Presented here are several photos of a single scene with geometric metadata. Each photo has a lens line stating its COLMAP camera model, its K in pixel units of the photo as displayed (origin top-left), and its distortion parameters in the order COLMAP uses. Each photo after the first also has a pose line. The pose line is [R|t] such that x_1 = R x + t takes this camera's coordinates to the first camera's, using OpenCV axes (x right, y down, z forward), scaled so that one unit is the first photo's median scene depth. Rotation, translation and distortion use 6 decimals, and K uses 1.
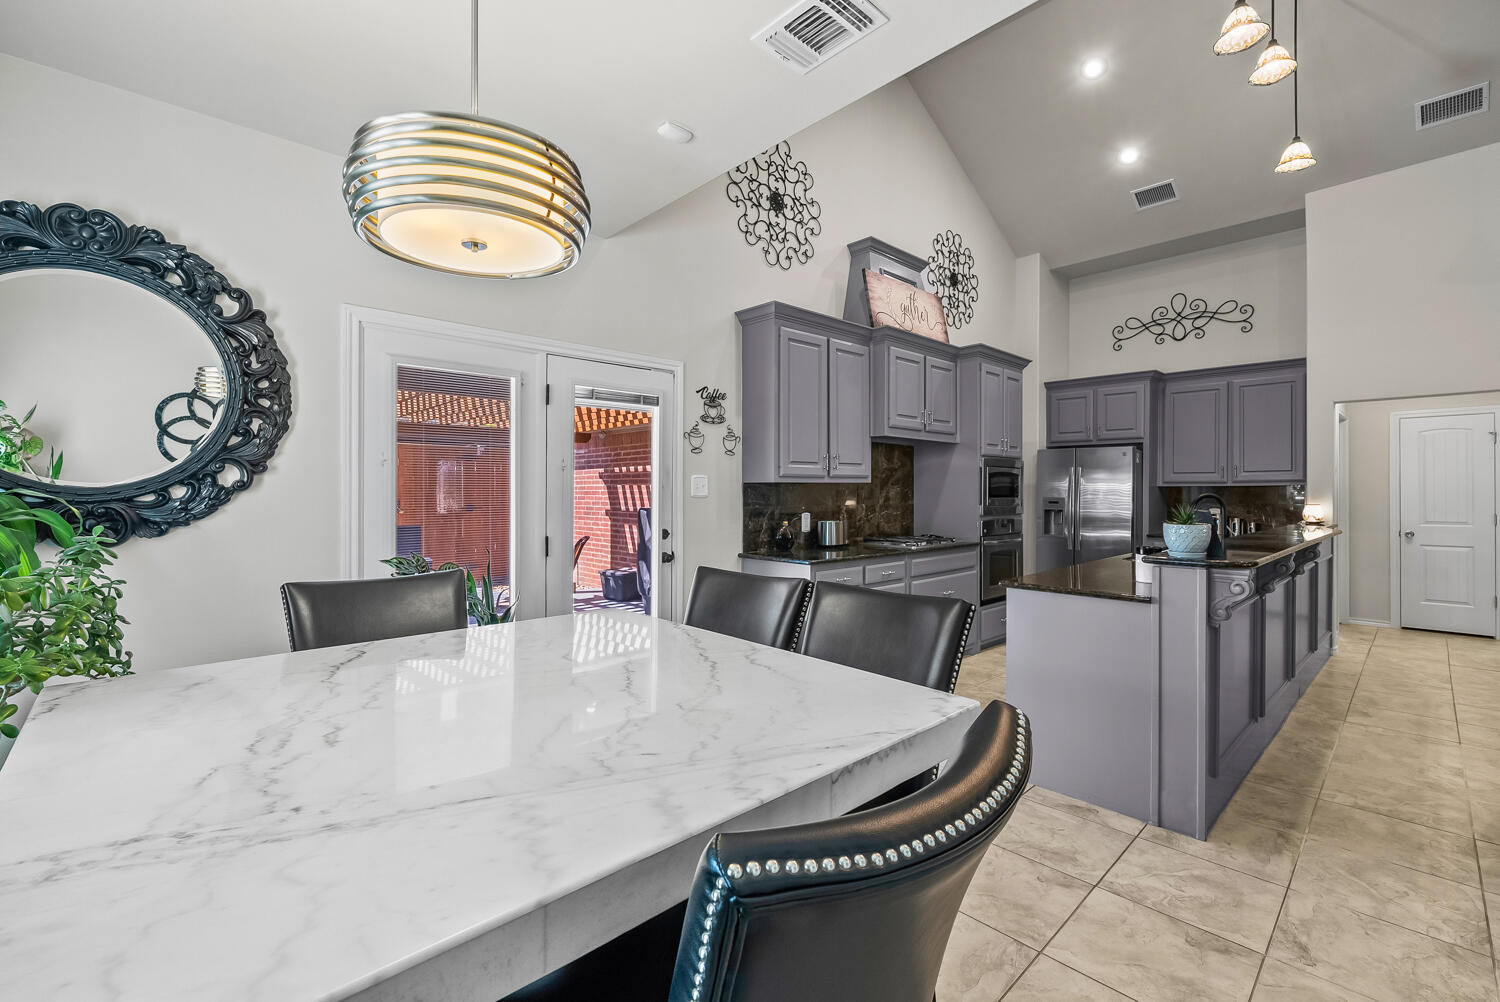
lens RADIAL K [[650.2, 0, 747.3], [0, 650.2, 493.5], [0, 0, 1]] dist [0.001424, -0.000226]
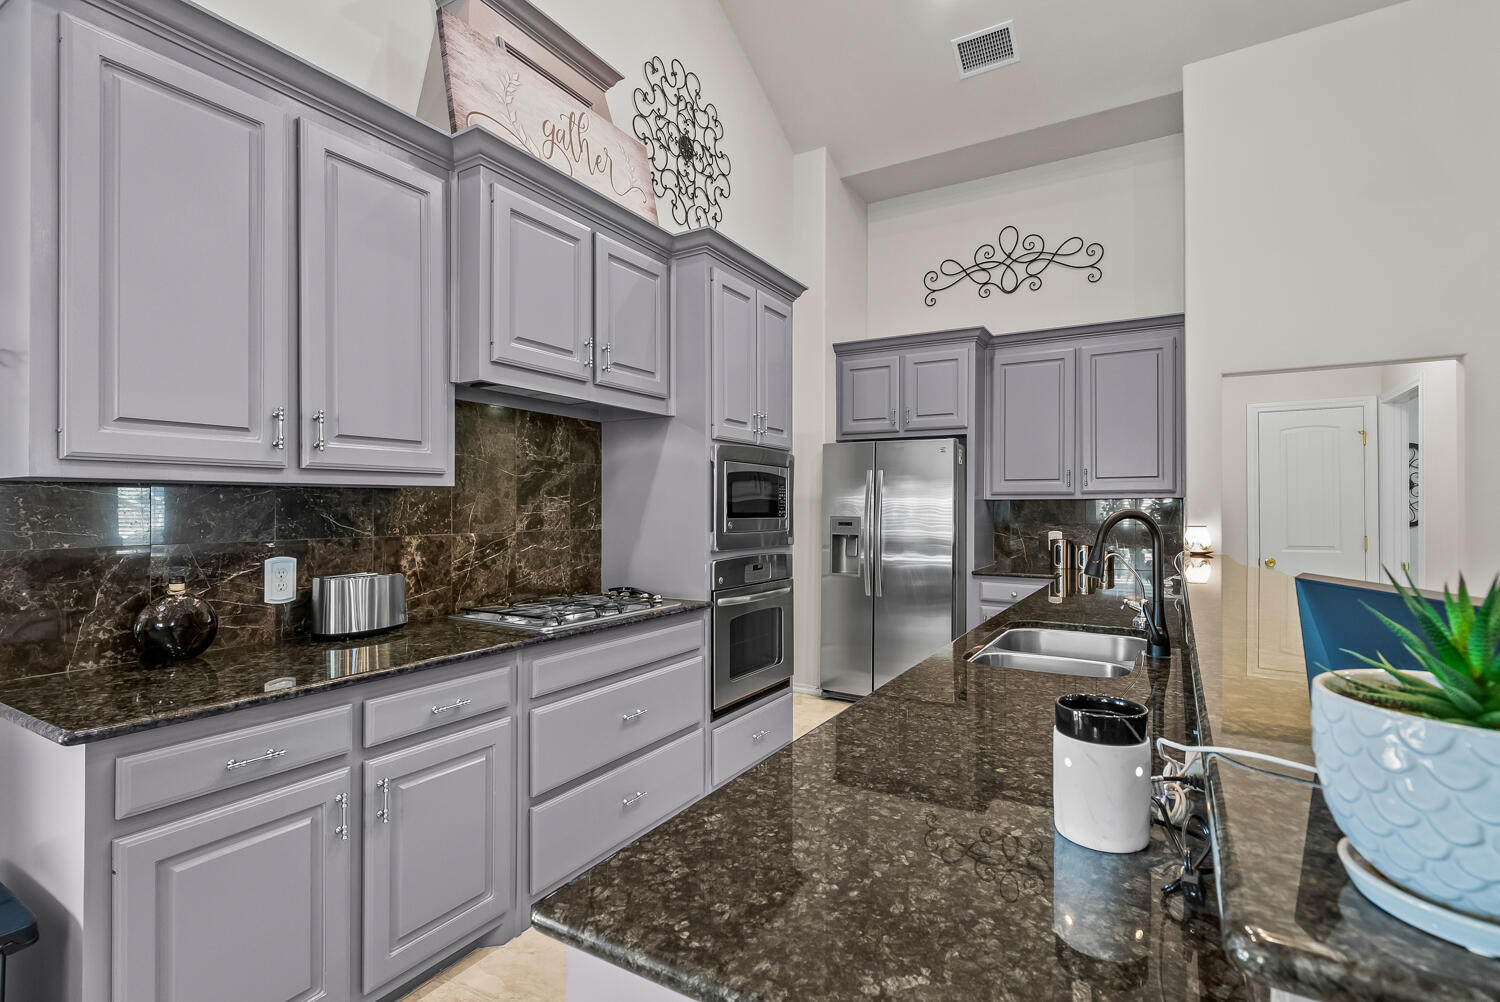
lens RADIAL K [[689.2, 0, 741.4], [0, 689.2, 510.7], [0, 0, 1]] dist [0.002024, 0.000519]
pose [[0.963736, -0.001684, 0.266854, 0.201284], [0.001703, 0.999999, 0.000159, 0.000165], [-0.266854, 0.000302, 0.963737, 0.390116]]
